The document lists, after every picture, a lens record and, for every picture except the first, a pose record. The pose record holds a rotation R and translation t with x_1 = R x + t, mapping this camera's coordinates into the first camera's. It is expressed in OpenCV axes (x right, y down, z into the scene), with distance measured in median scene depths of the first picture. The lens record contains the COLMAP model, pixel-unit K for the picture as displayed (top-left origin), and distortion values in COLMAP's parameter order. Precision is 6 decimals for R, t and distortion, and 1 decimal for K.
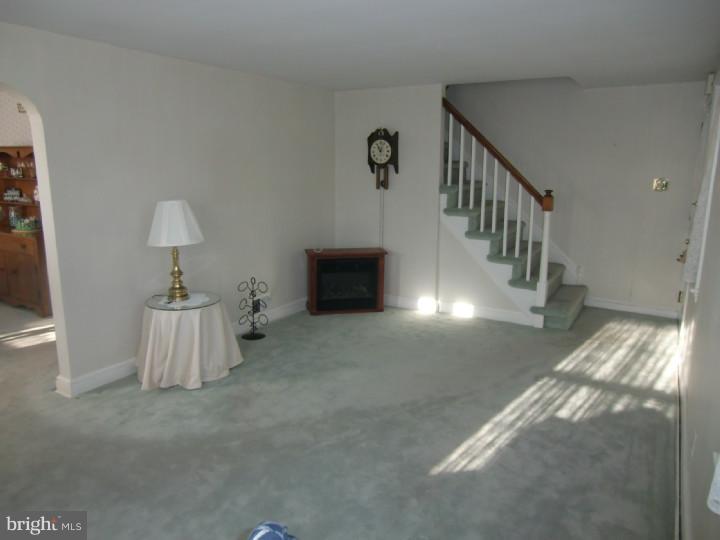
lens RADIAL K [[549.0, 0, 358.4], [0, 549.0, 269.0], [0, 0, 1]] dist [0.015838, 0.020623]
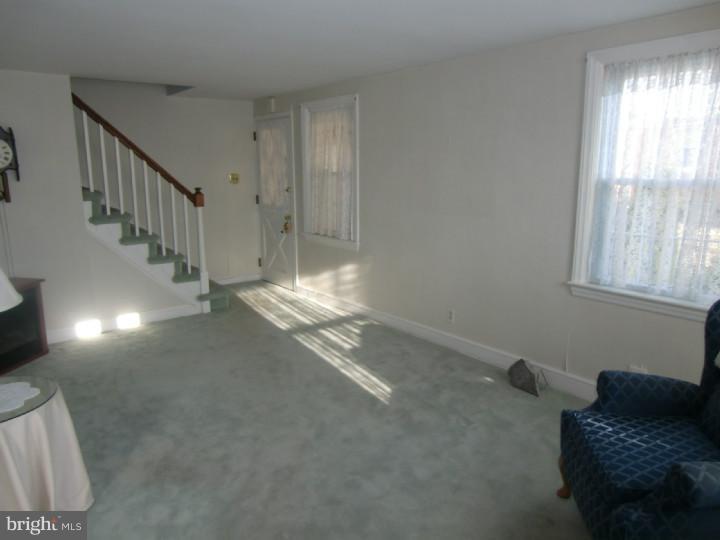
lens RADIAL K [[549.0, 0, 357.8], [0, 549.0, 267.9], [0, 0, 1]] dist [0.015838, 0.020623]
pose [[0.366346, -0.198918, 0.908968, -0.554414], [0.197527, 0.971242, 0.132936, -0.068458], [-0.909271, 0.130845, 0.395103, 0.281143]]
